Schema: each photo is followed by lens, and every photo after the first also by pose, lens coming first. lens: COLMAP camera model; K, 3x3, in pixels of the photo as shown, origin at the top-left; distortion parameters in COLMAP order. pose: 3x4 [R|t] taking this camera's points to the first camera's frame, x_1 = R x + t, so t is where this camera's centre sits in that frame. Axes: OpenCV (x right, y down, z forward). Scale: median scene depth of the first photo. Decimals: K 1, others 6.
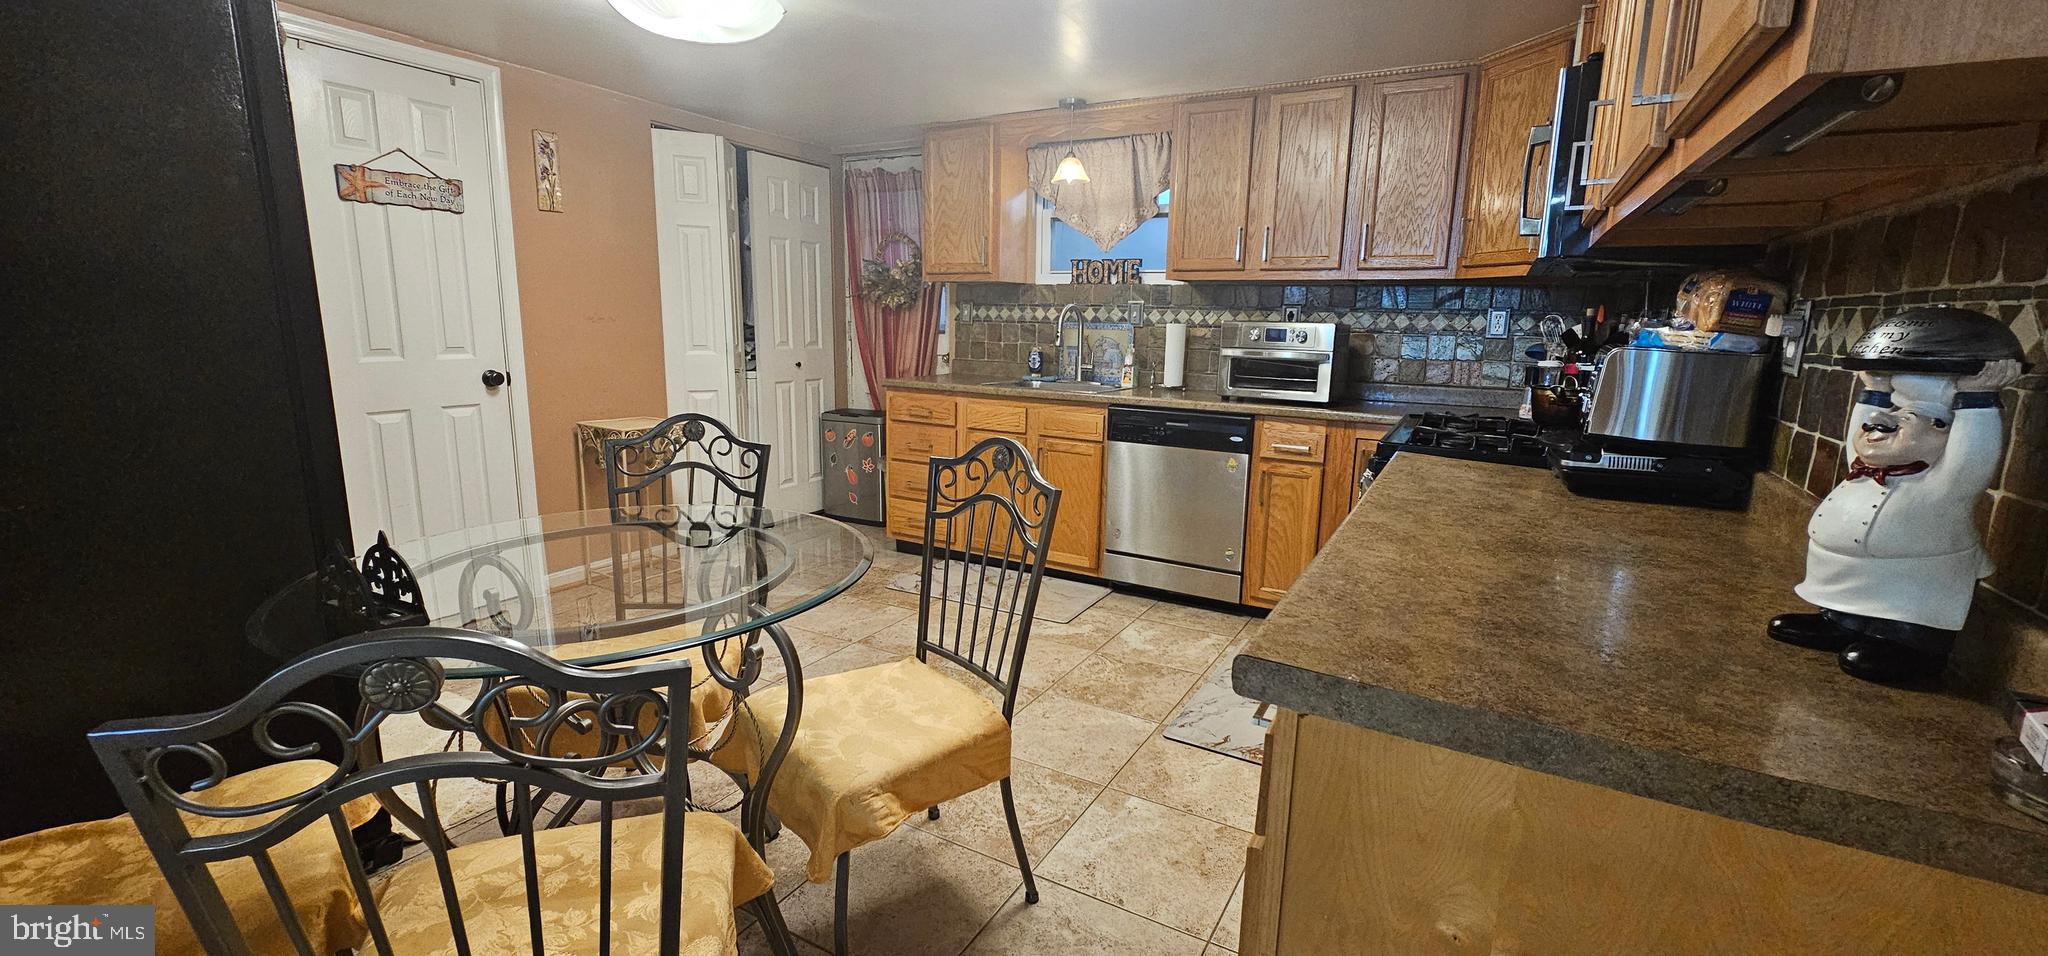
lens RADIAL K [[843.3, 0, 1020.6], [0, 843.3, 476.2], [0, 0, 1]] dist [-0.002798, 0.001220]
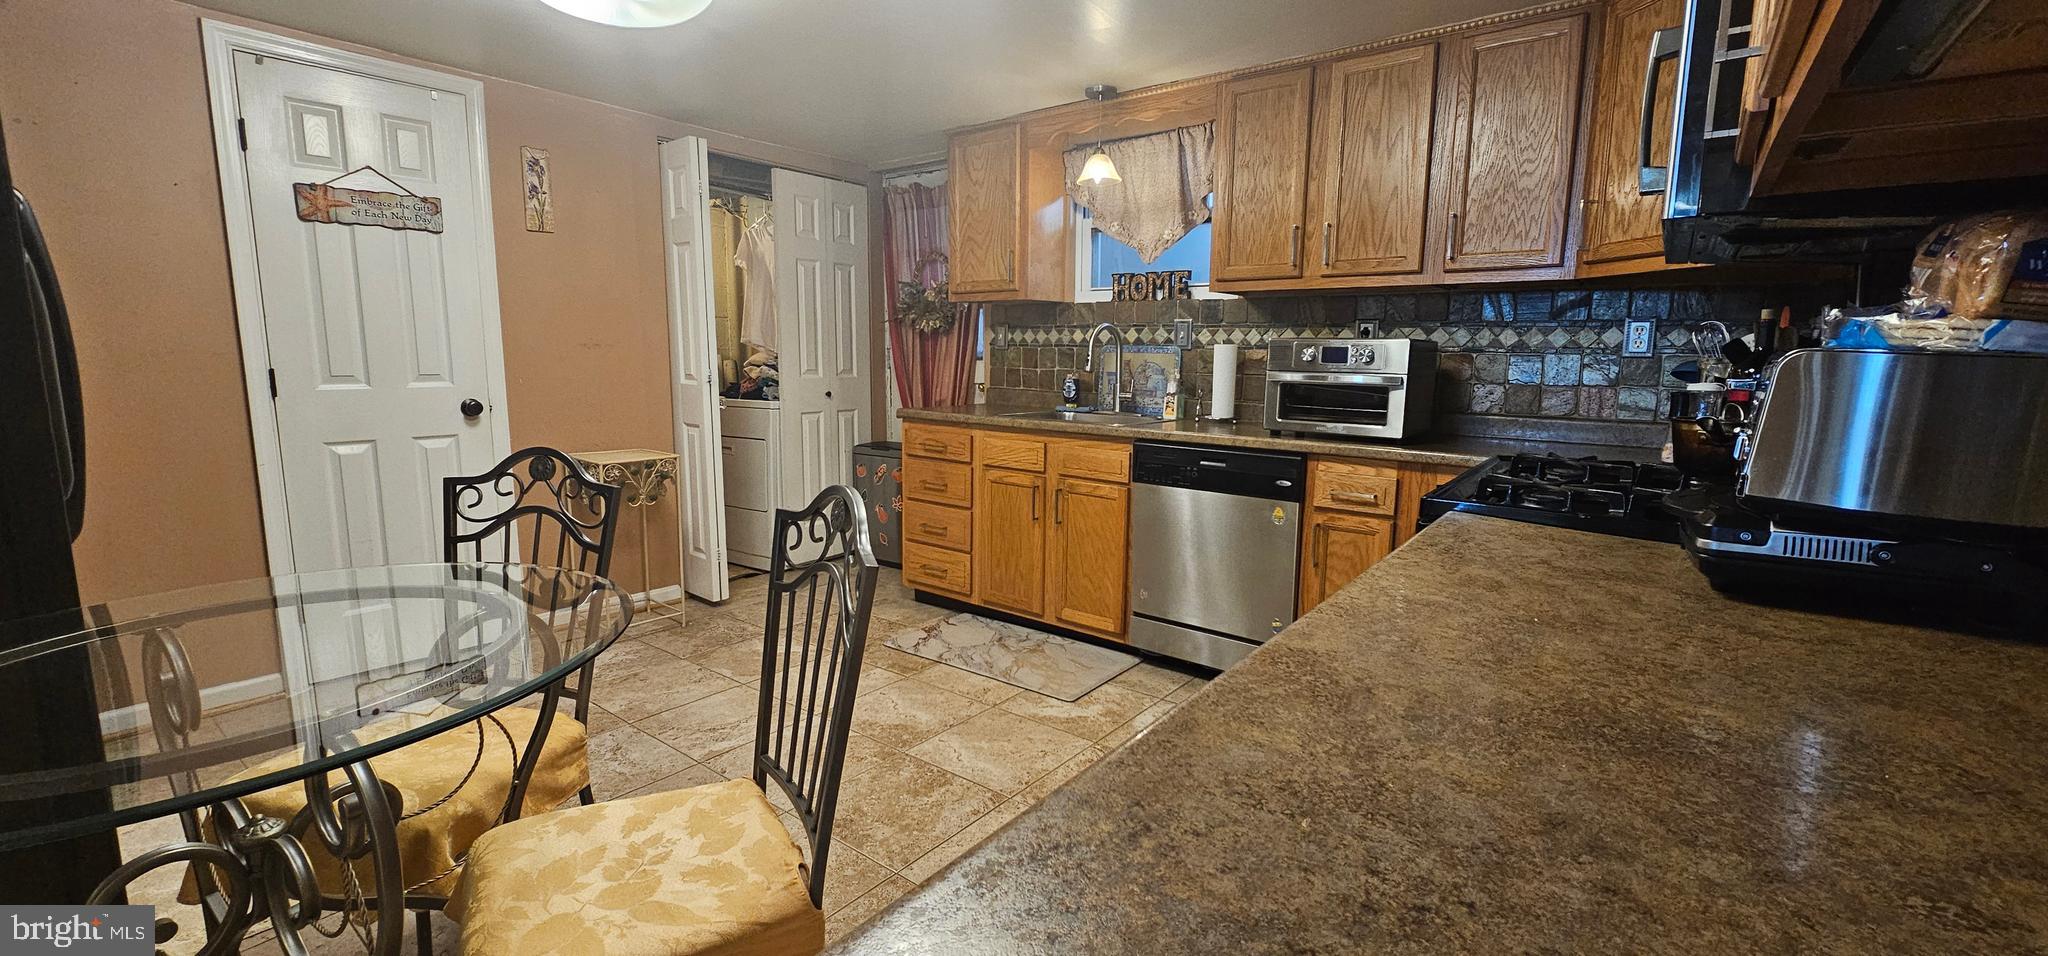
lens RADIAL K [[843.3, 0, 1020.3], [0, 843.3, 475.0], [0, 0, 1]] dist [-0.002798, 0.001220]
pose [[0.988919, 0.013257, -0.147861, 0.126064], [-0.019253, 0.999046, -0.039194, -0.015541], [0.147200, 0.041606, 0.988231, 0.166447]]
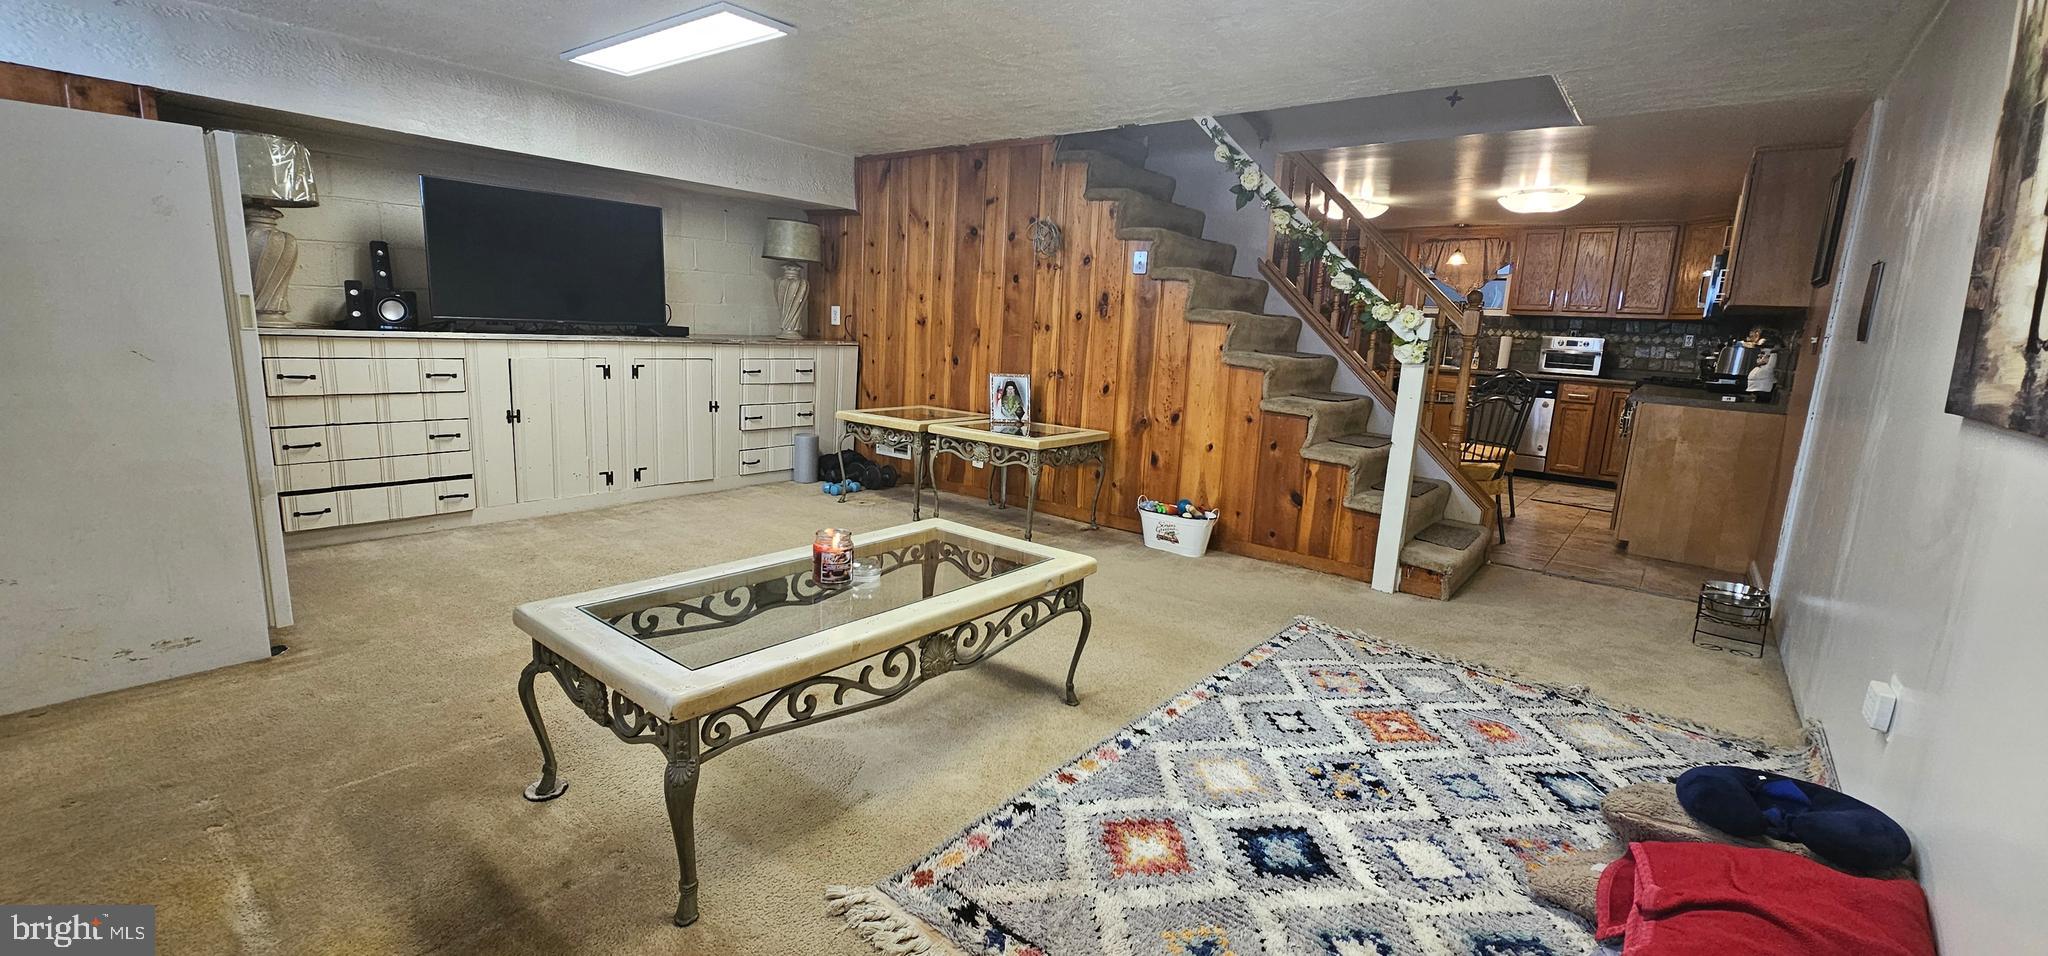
lens RADIAL K [[843.3, 0, 1023.6], [0, 843.3, 472.7], [0, 0, 1]] dist [-0.002798, 0.001220]
pose [[0.986698, 0.056544, -0.152414, -0.707539], [-0.058719, 0.998226, -0.009804, 0.255828], [0.151590, 0.018623, 0.988268, -1.277409]]
